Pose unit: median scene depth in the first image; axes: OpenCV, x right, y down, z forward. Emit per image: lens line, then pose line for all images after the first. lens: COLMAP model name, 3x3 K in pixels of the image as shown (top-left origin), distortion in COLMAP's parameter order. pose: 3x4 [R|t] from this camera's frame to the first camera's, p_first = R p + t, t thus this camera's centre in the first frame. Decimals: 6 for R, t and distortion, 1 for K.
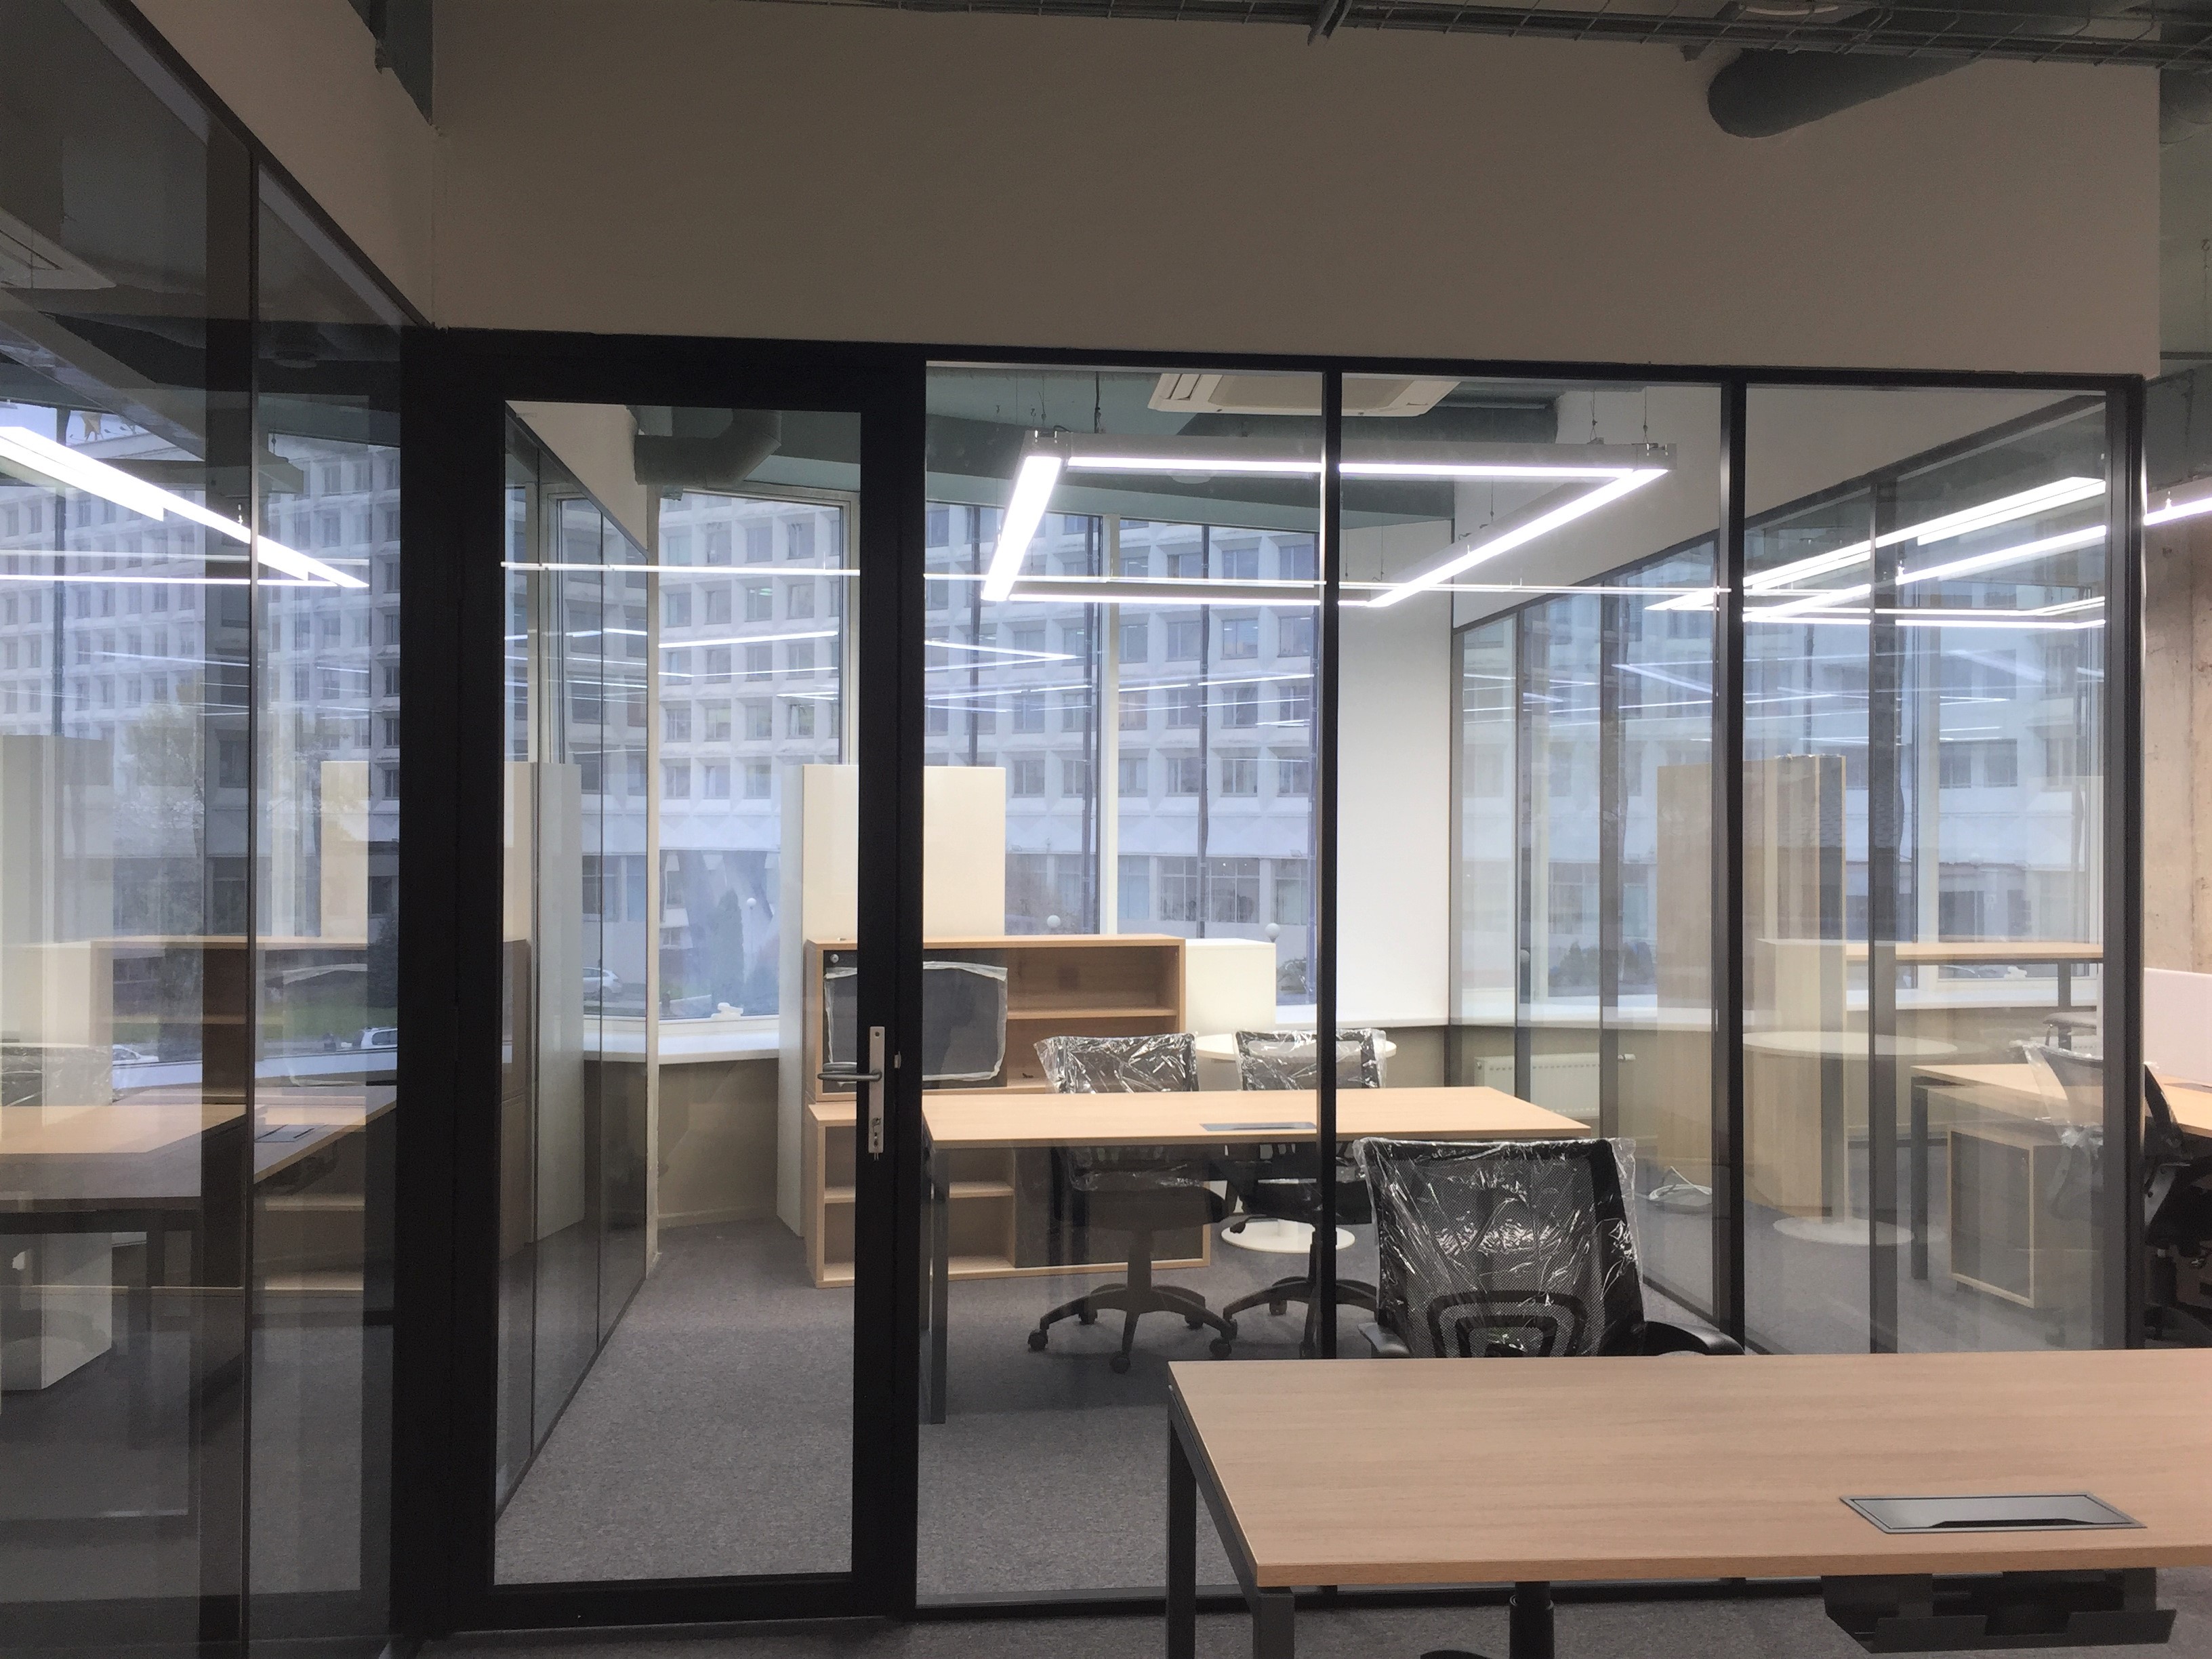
lens RADIAL K [[1979.8, 0, 1106.0], [0, 1979.8, 829.5], [0, 0, 1]] dist [0.066875, -0.003954]
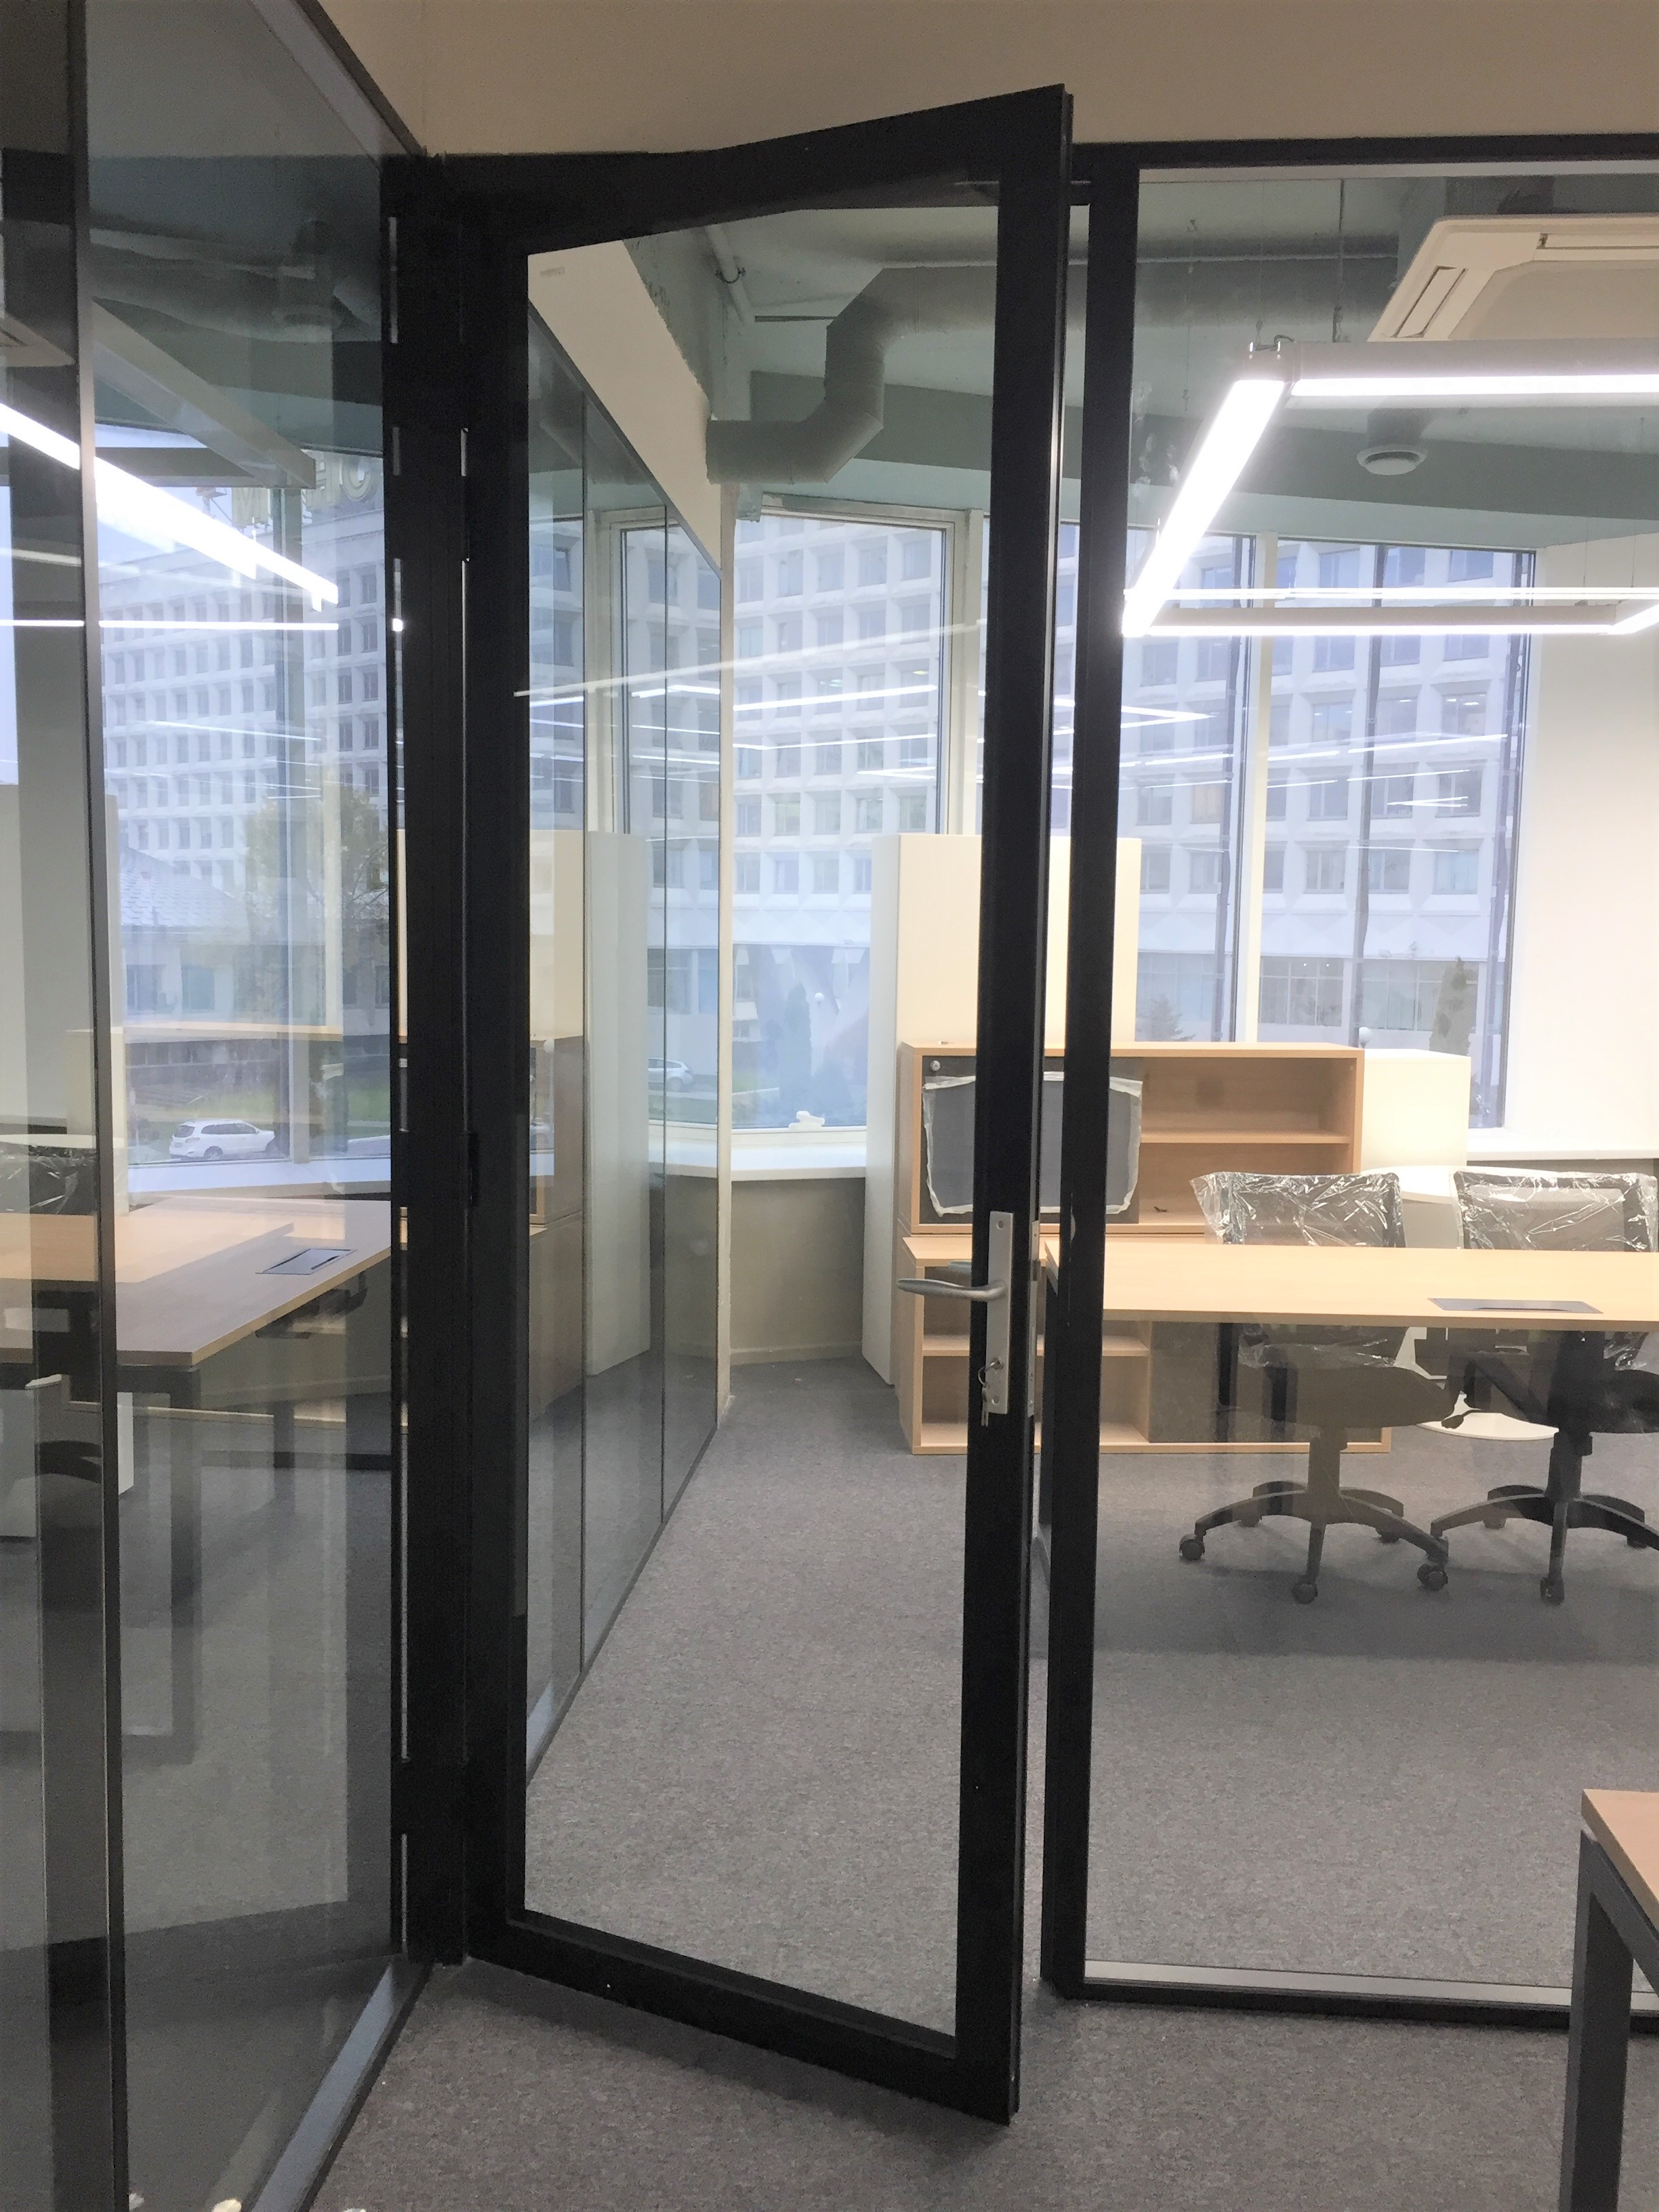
lens RADIAL K [[1979.8, 0, 829.5], [0, 1979.8, 1106.0], [0, 0, 1]] dist [0.066875, -0.003954]
pose [[0.985337, 0.025309, -0.168729, -0.045439], [-0.010059, 0.995834, 0.090631, 0.007603], [0.170320, -0.087605, 0.981487, 0.194258]]
